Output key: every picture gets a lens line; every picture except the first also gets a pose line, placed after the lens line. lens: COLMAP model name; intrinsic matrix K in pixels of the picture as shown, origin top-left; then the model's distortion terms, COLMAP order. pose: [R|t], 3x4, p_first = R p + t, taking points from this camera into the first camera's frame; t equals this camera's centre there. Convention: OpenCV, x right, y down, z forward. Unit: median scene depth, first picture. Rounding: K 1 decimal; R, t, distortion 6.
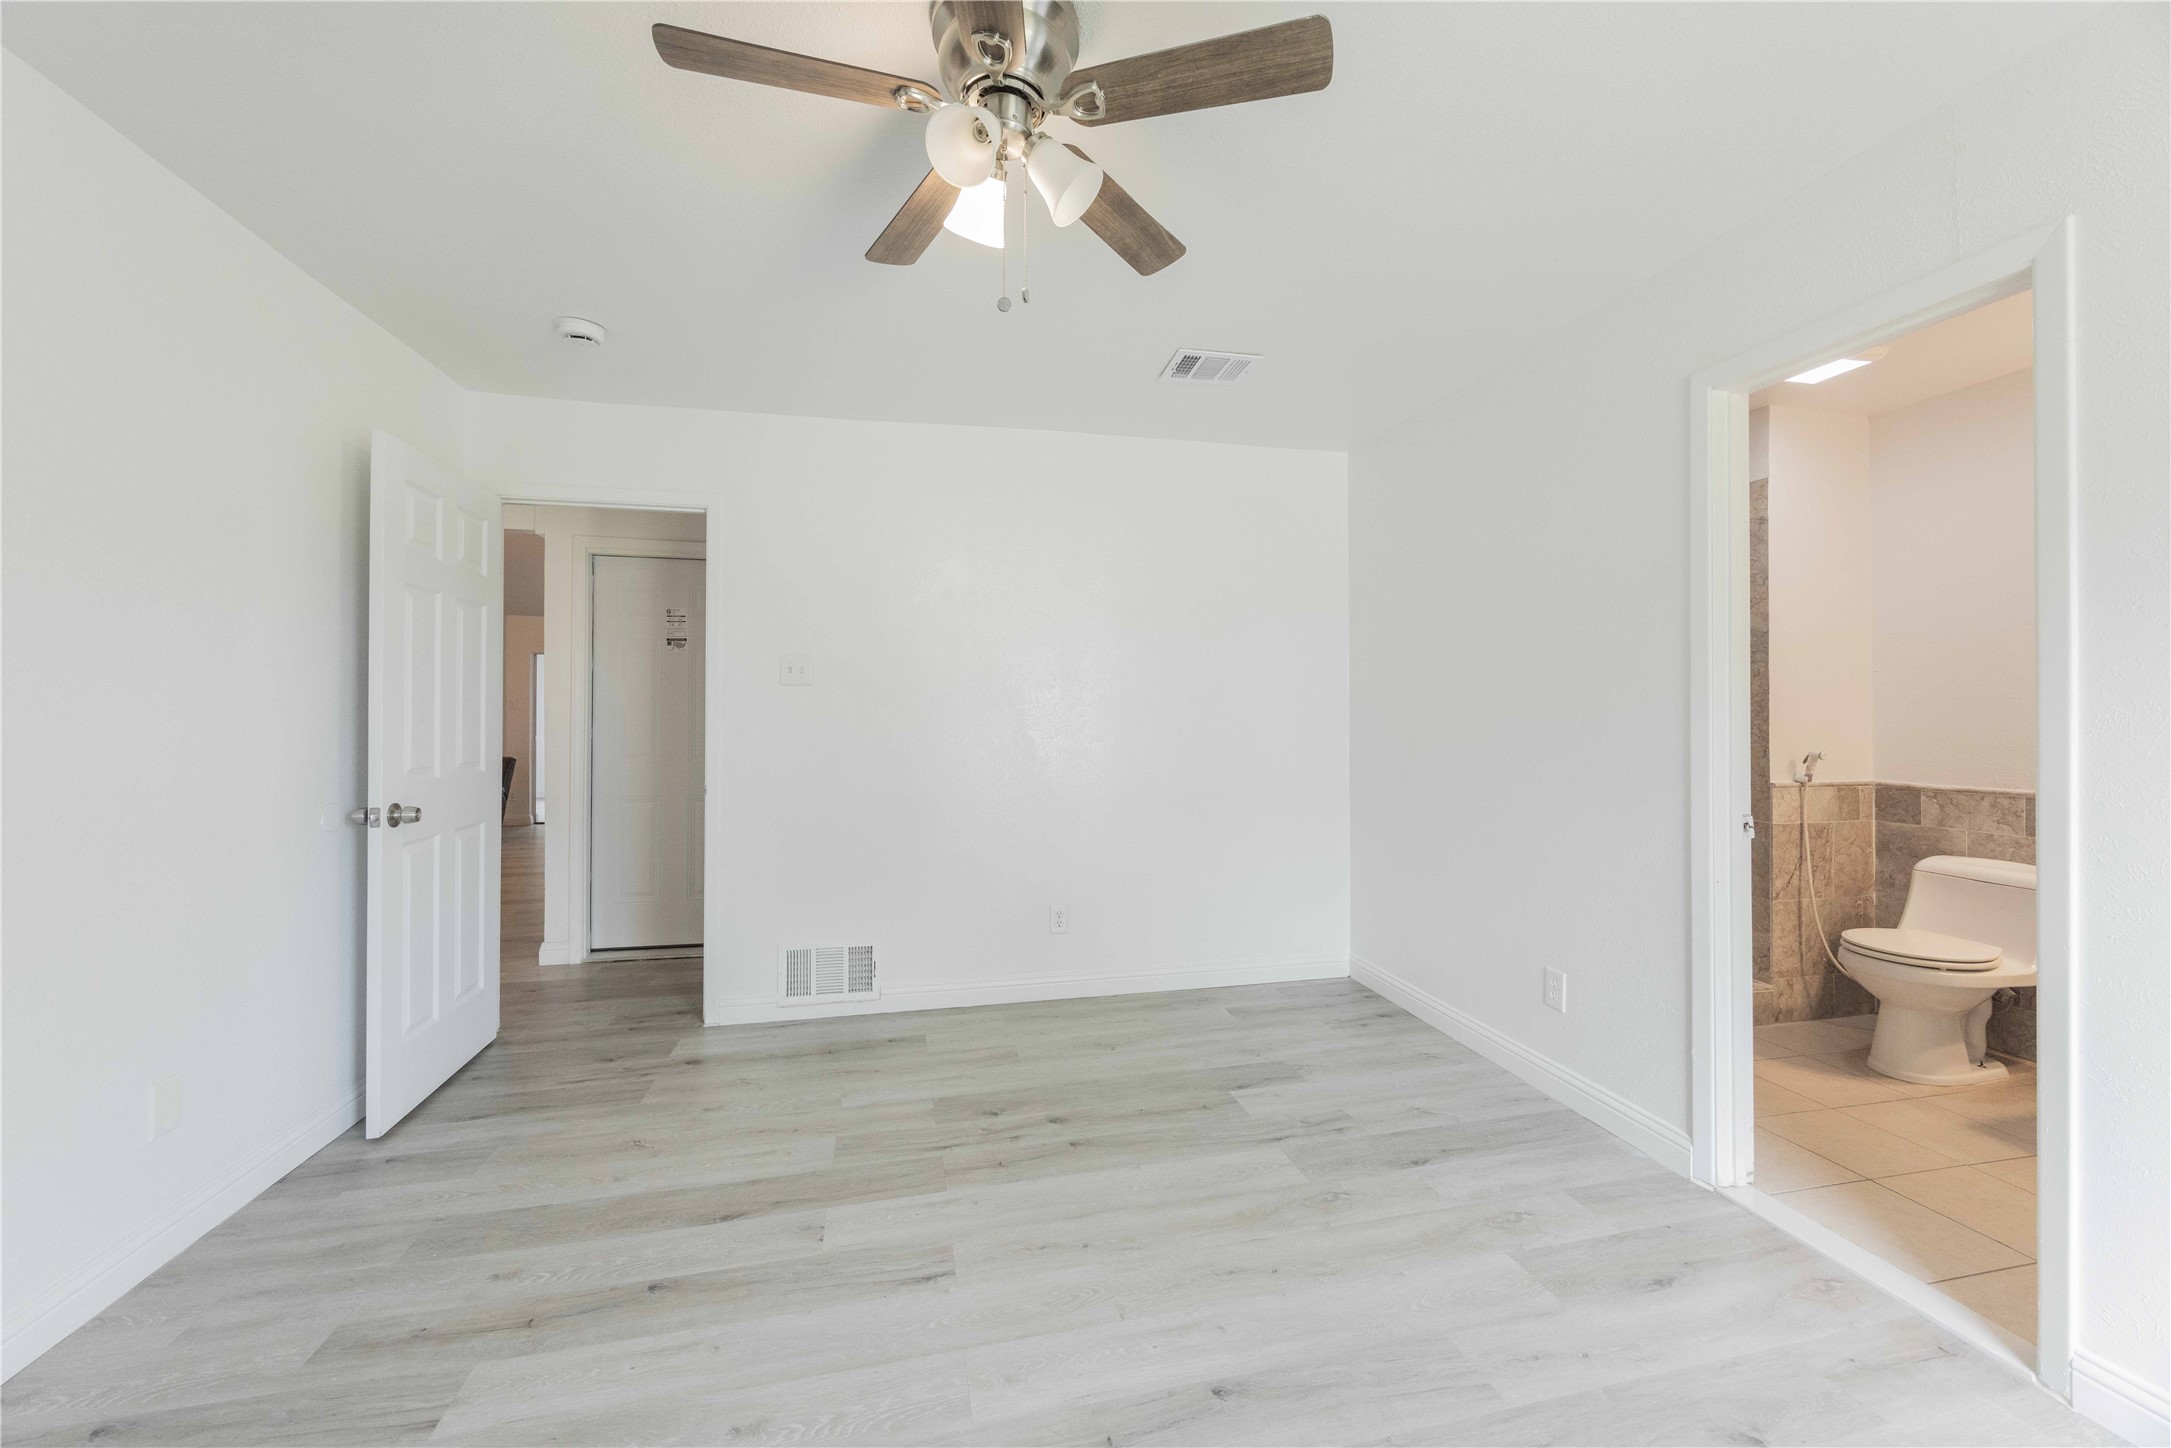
lens RADIAL K [[846.1, 0, 1071.8], [0, 846.1, 713.8], [0, 0, 1]] dist [-0.007025, 0.000672]
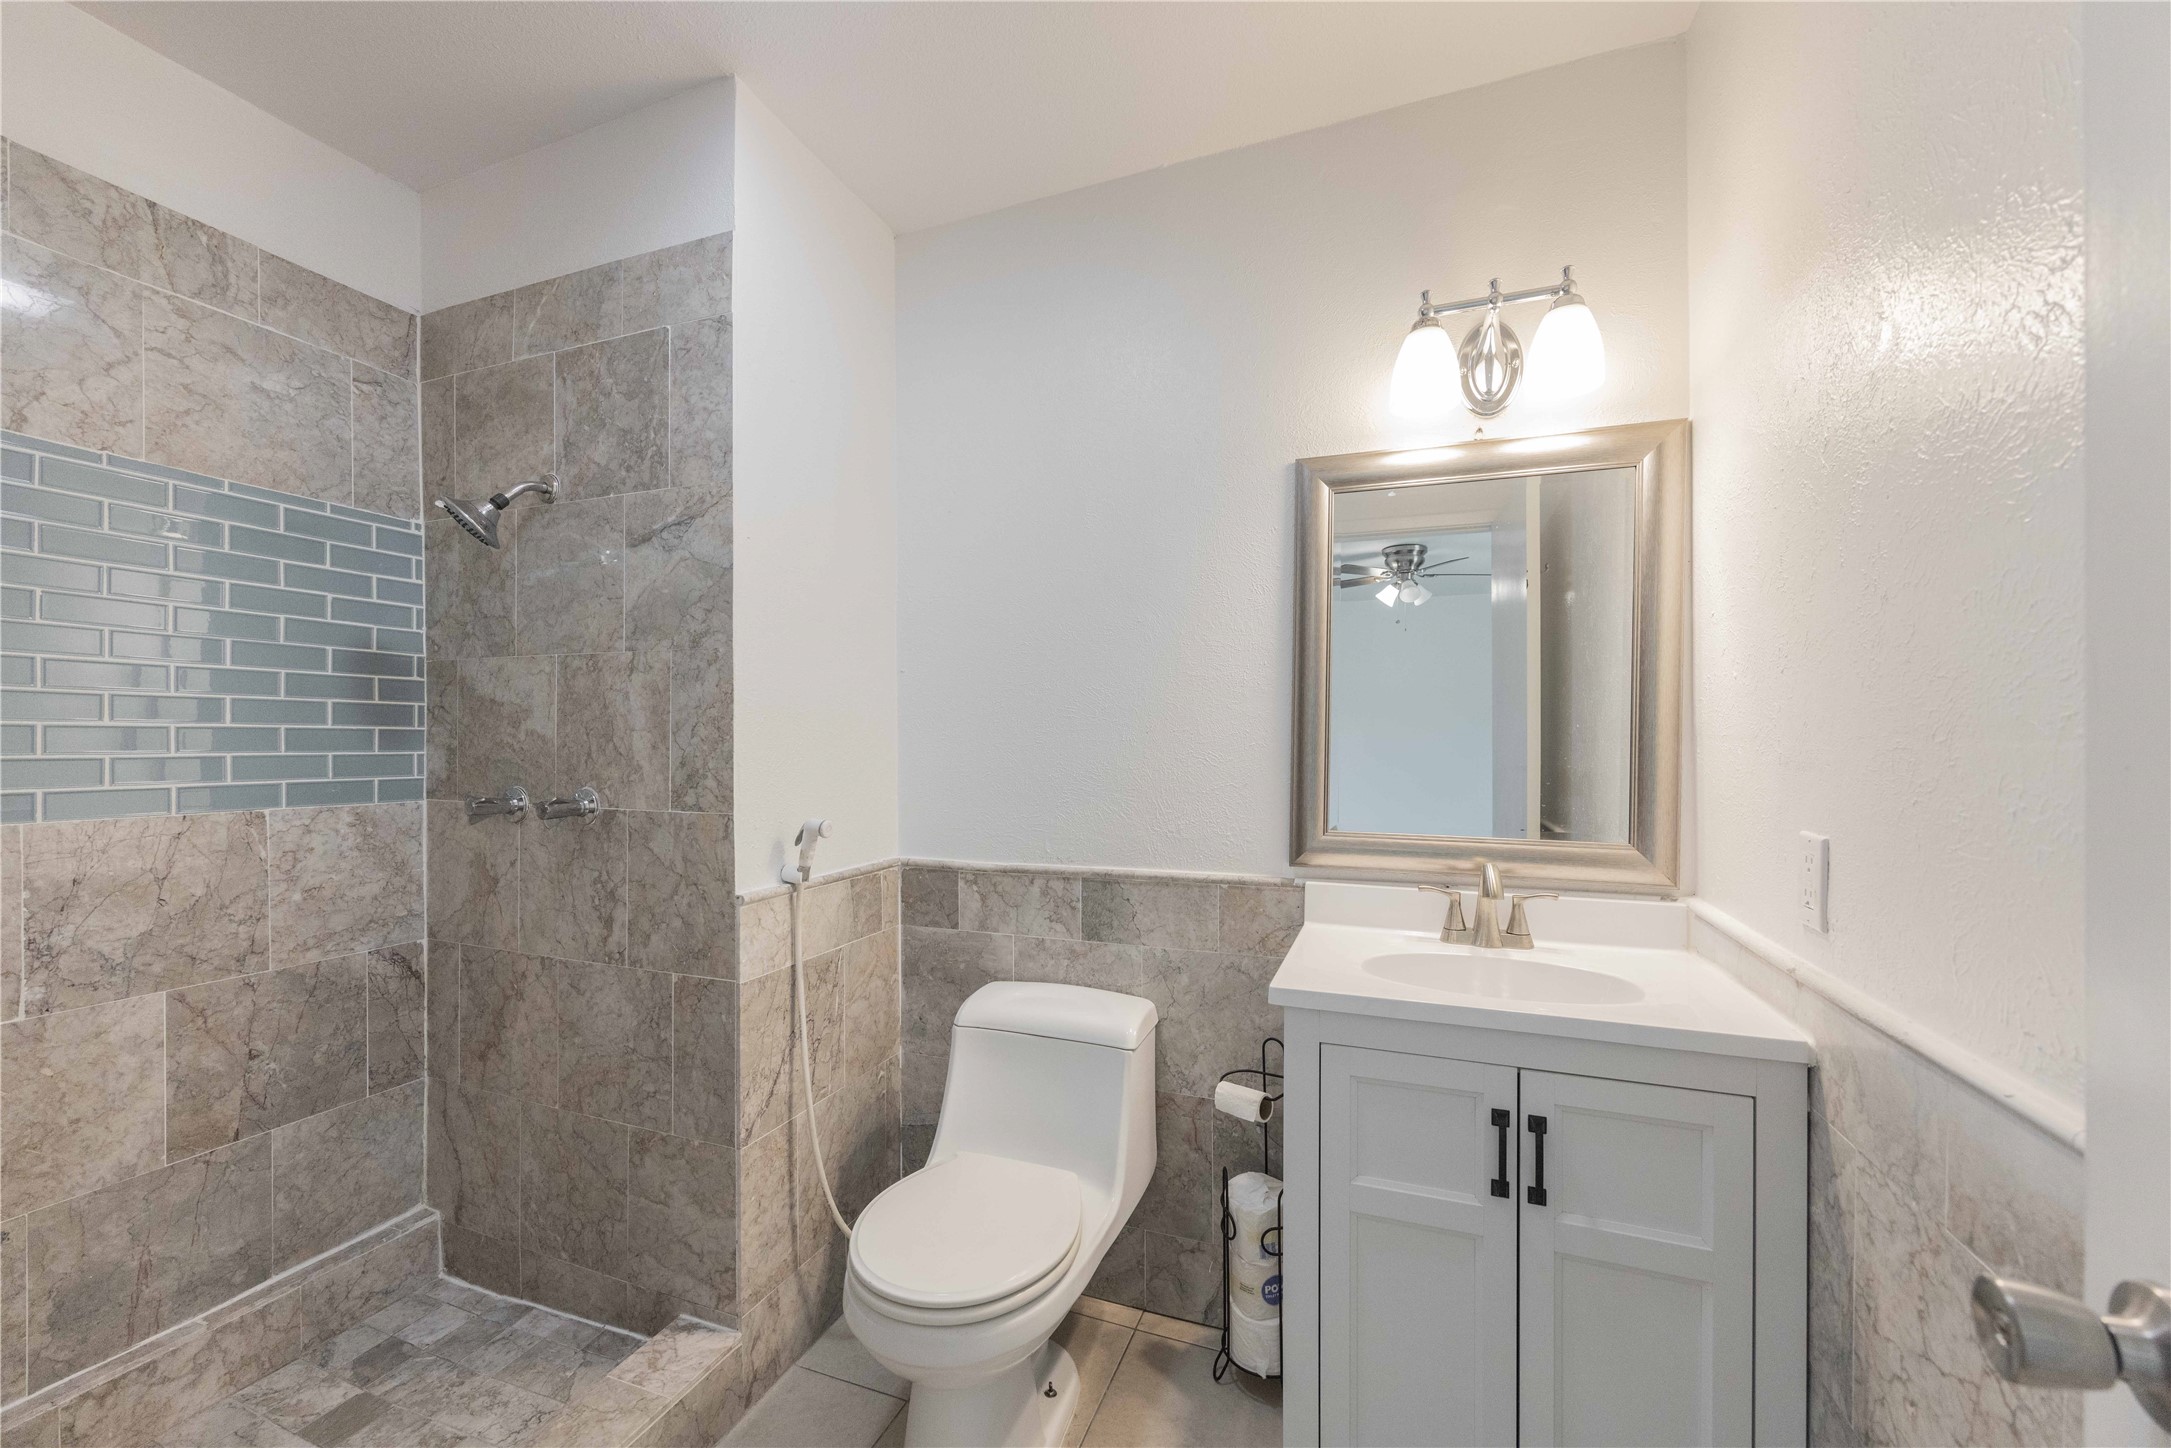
lens RADIAL K [[846.1, 0, 1075.5], [0, 846.1, 734.2], [0, 0, 1]] dist [-0.007025, 0.000672]
pose [[0.559130, 0.006044, 0.829058, 0.545796], [0.001051, 0.999967, -0.007999, -0.002402], [-0.829079, 0.005344, 0.559106, 0.582170]]
